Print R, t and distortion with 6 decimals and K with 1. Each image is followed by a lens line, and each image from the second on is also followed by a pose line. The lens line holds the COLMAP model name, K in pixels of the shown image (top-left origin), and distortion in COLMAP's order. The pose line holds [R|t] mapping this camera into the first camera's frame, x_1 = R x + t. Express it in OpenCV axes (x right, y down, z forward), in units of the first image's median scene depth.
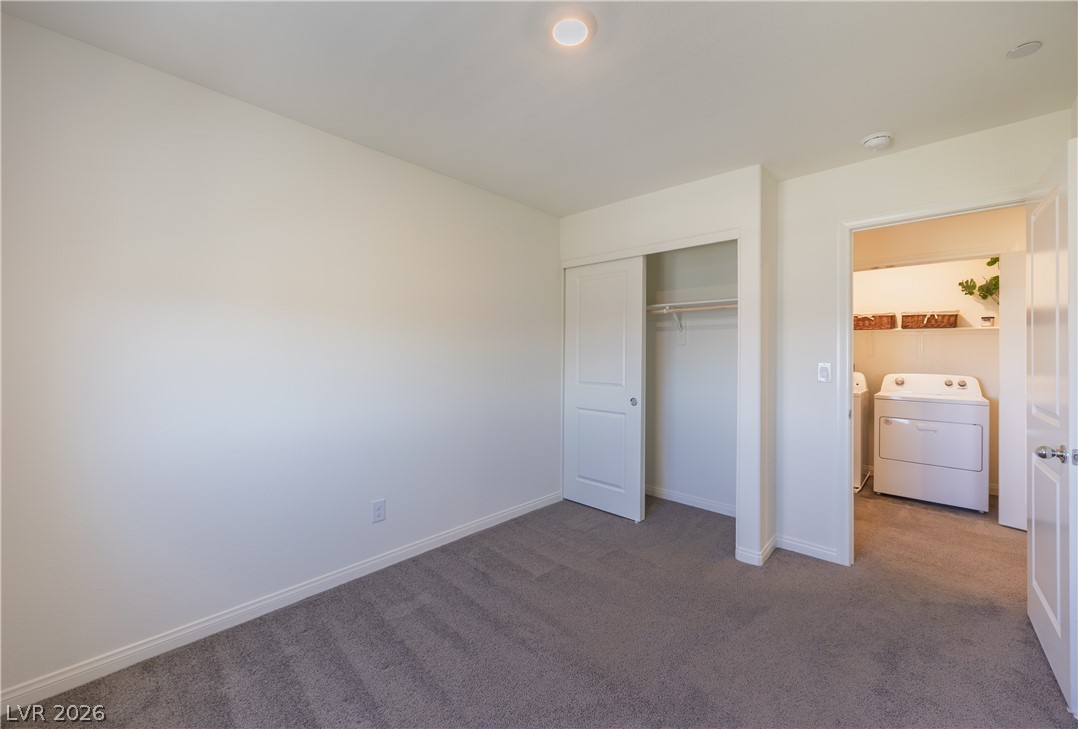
lens RADIAL K [[432.9, 0, 544.6], [0, 432.9, 359.1], [0, 0, 1]] dist [0.001010, 0.000013]
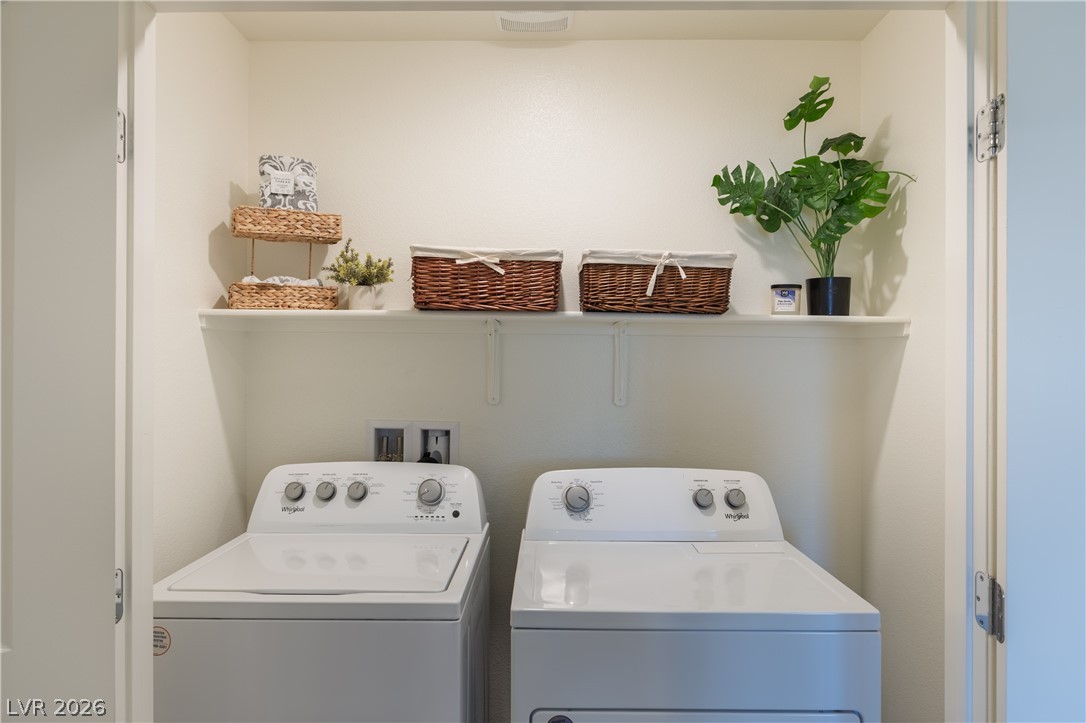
lens RADIAL K [[690.7, 0, 543.8], [0, 690.7, 360.5], [0, 0, 1]] dist [-0.000997, -0.000131]
pose [[0.745526, -0.000265, 0.666477, 0.525642], [0.001753, 0.999997, -0.001563, -0.039498], [-0.666474, 0.002333, 0.745524, 0.708559]]
